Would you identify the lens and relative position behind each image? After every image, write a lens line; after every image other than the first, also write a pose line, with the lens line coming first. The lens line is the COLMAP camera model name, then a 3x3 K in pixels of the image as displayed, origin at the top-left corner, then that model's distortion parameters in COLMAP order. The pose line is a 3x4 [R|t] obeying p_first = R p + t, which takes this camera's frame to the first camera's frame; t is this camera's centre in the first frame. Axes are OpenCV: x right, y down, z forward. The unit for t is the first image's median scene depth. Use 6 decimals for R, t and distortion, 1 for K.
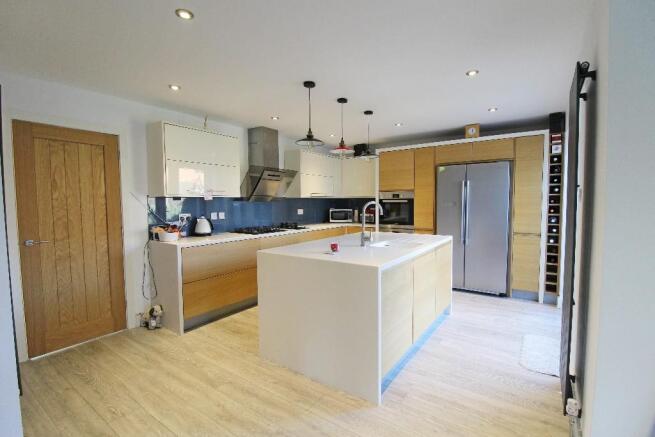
lens RADIAL K [[305.3, 0, 323.6], [0, 305.3, 218.0], [0, 0, 1]] dist [0.000508, 0.000011]
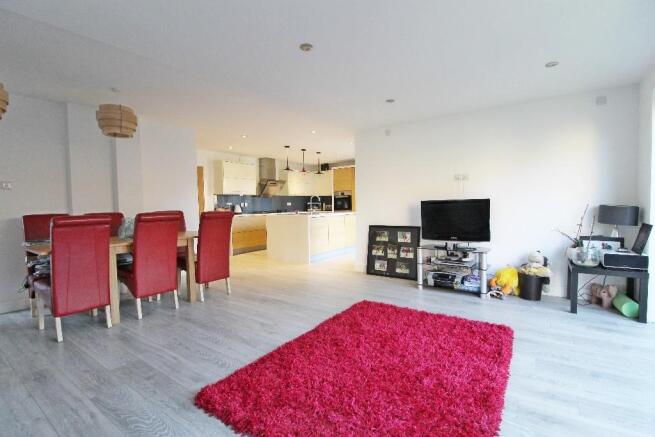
lens RADIAL K [[305.3, 0, 331.7], [0, 305.3, 221.0], [0, 0, 1]] dist [0.000508, 0.000011]
pose [[0.999661, -0.012940, 0.022595, 0.153165], [0.012979, 0.999915, -0.001553, 0.100446], [-0.022573, 0.001846, 0.999744, -0.892159]]
